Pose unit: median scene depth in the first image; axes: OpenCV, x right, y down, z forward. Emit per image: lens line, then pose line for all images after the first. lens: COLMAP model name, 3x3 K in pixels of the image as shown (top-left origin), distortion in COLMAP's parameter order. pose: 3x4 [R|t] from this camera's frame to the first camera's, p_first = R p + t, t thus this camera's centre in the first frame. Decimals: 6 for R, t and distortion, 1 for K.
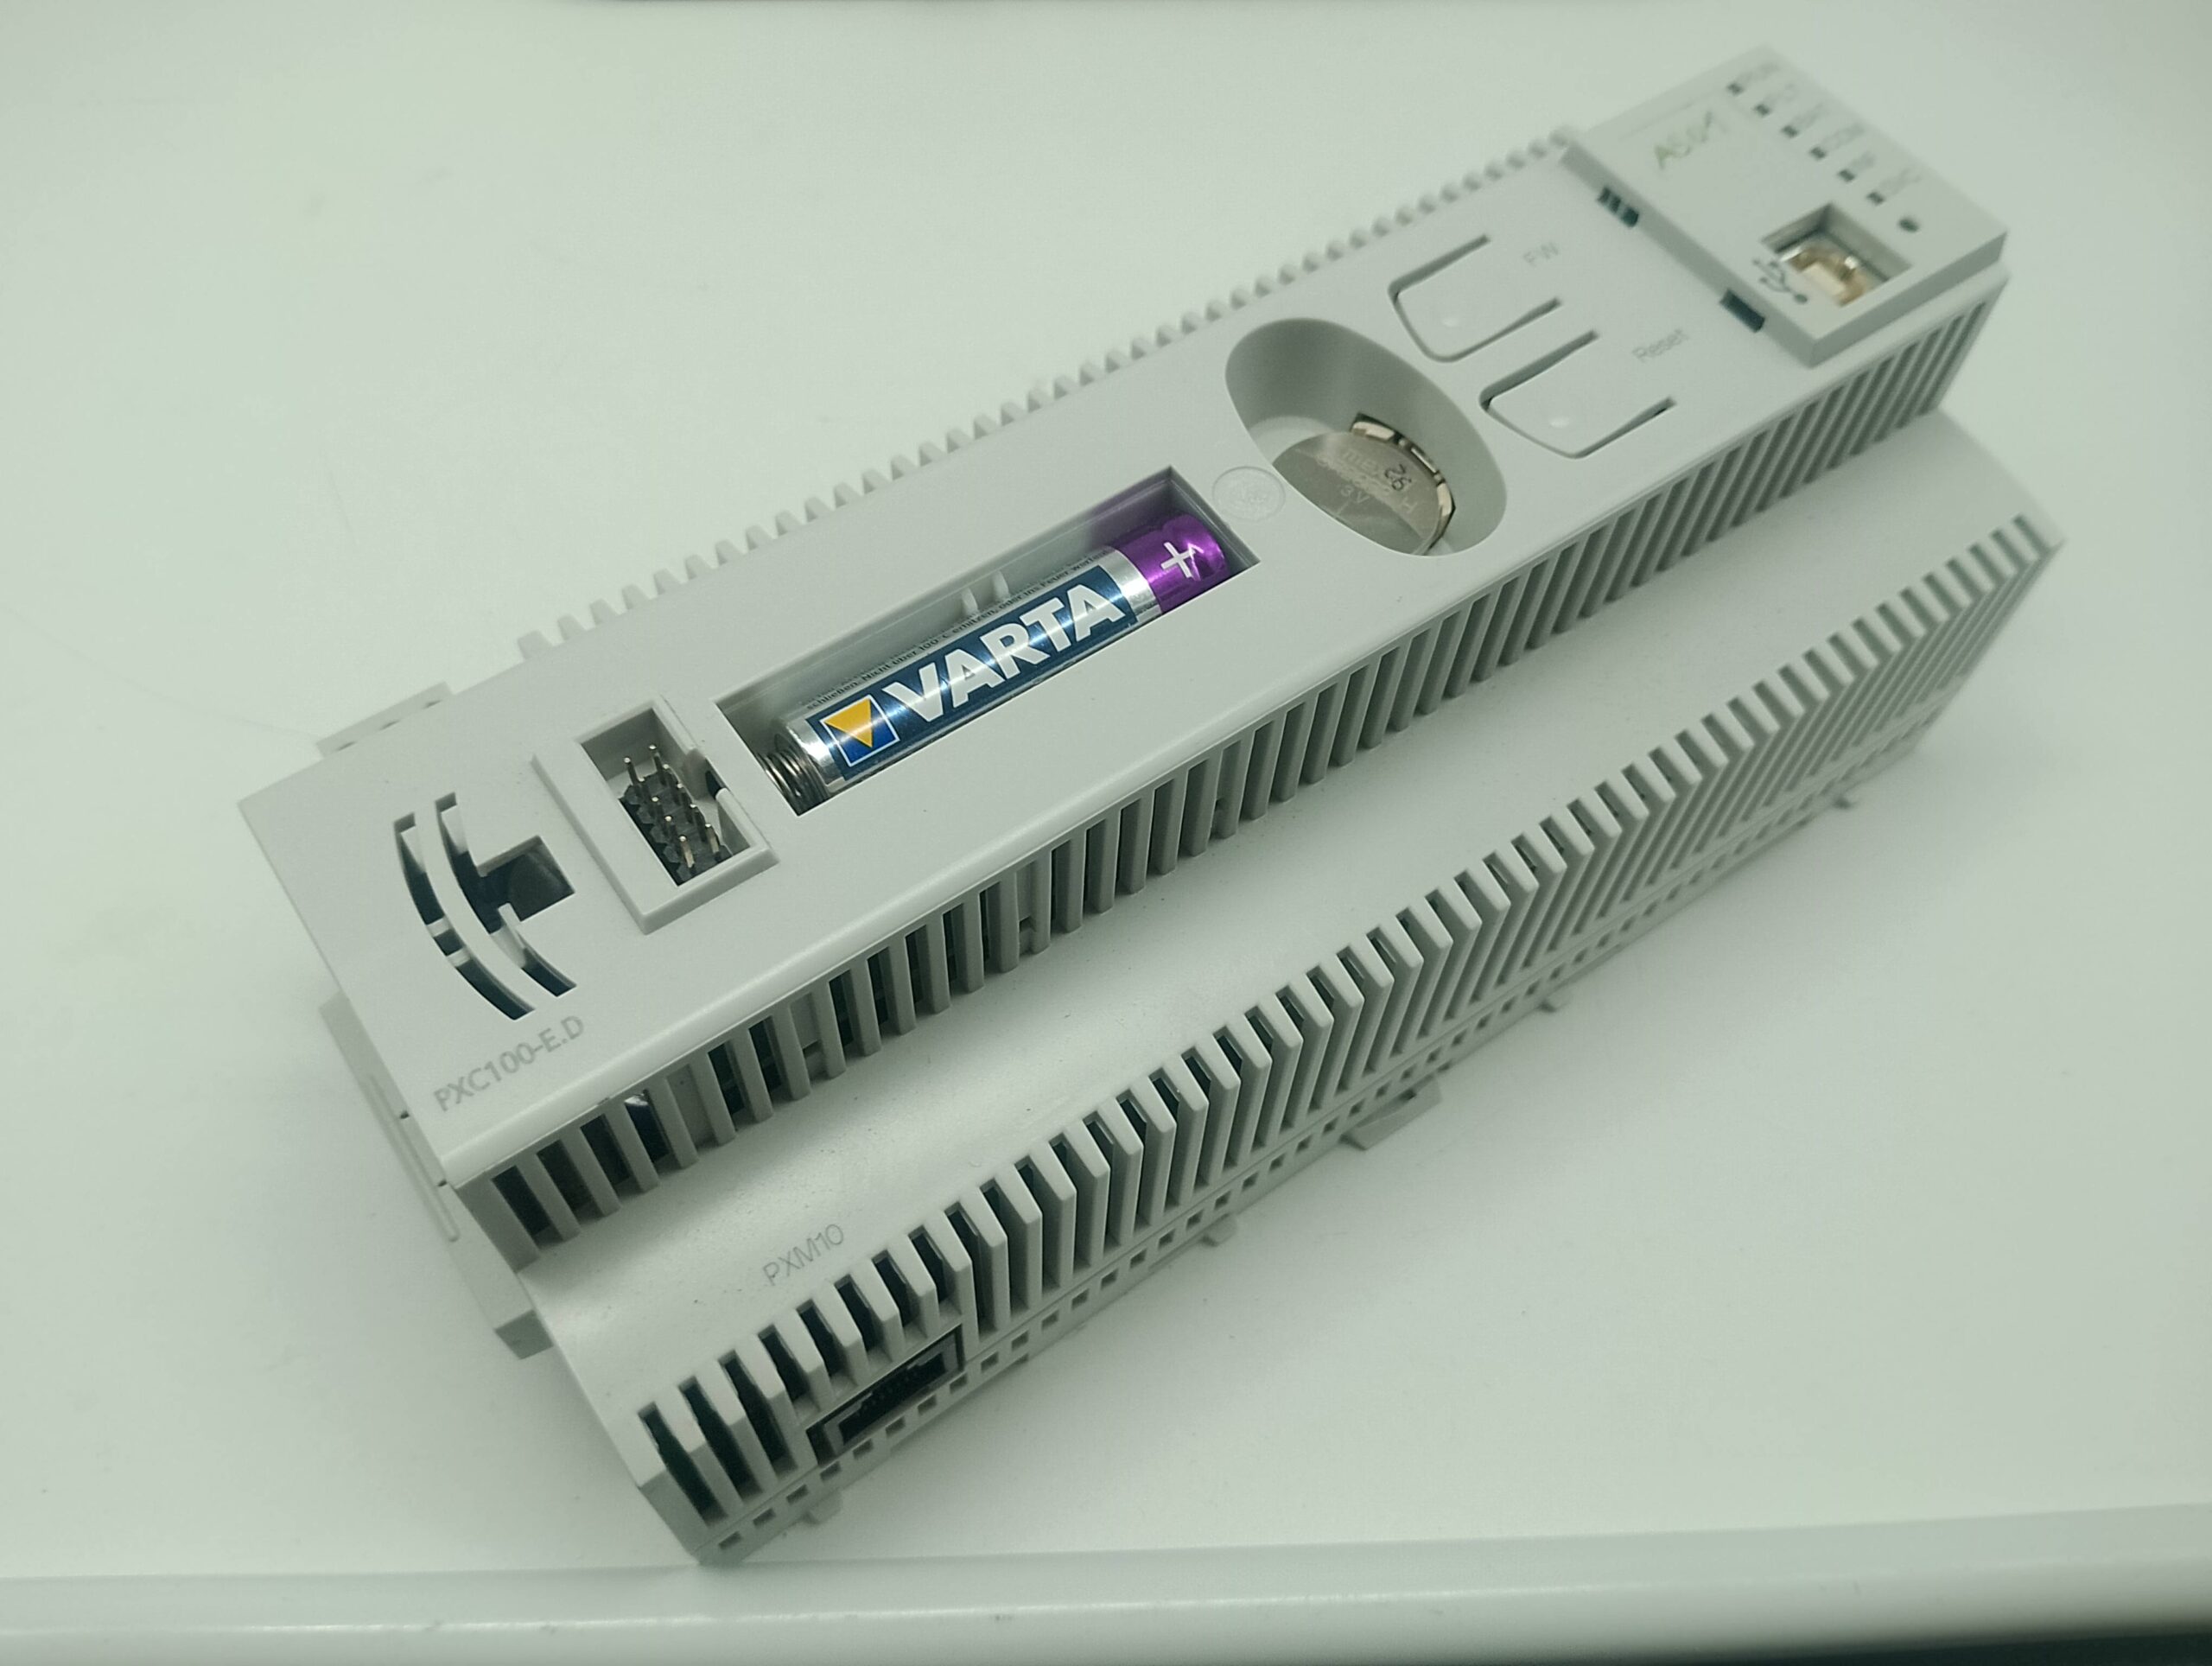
lens RADIAL K [[1847.5, 0, 1106.0], [0, 1847.5, 833.0], [0, 0, 1]] dist [0.127787, -0.301899]
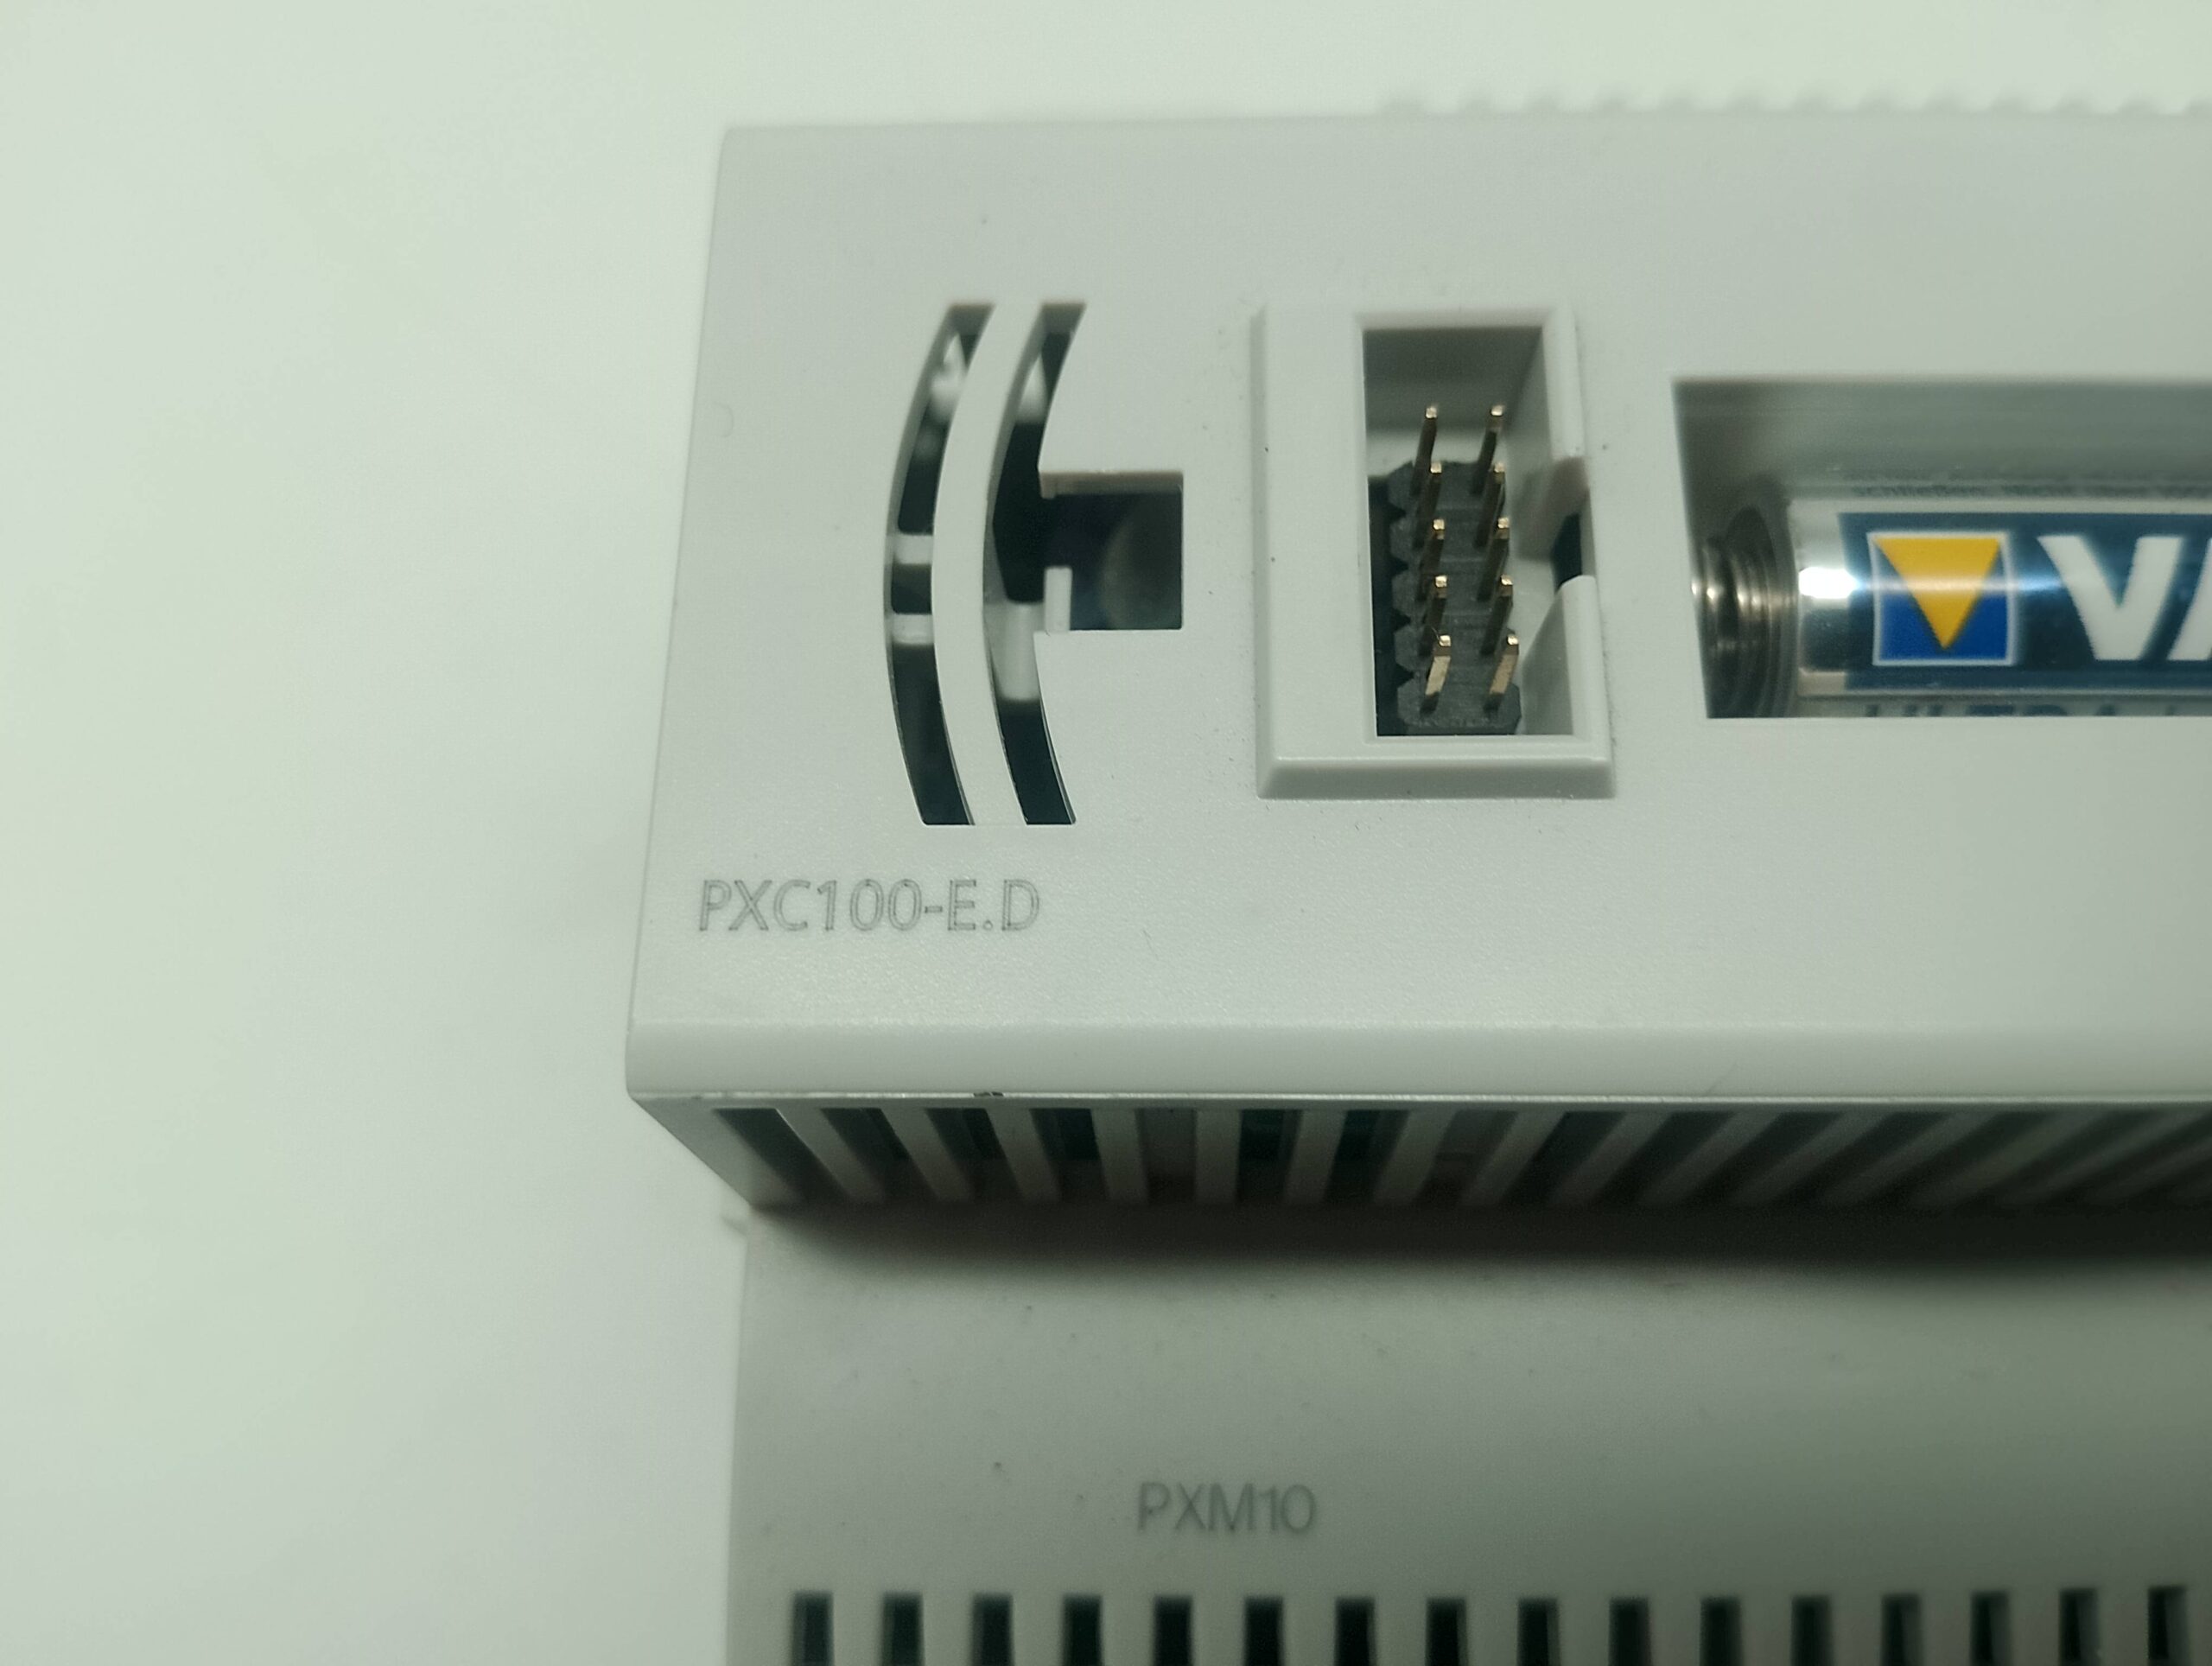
lens RADIAL K [[1965.4, 0, 1129.1], [0, 1965.4, 830.5], [0, 0, 1]] dist [0.127059, -0.404309]
pose [[0.806393, 0.524691, -0.272818, -0.134254], [-0.469223, 0.848456, 0.244850, -0.035292], [0.359944, -0.069433, 0.930387, 0.527294]]
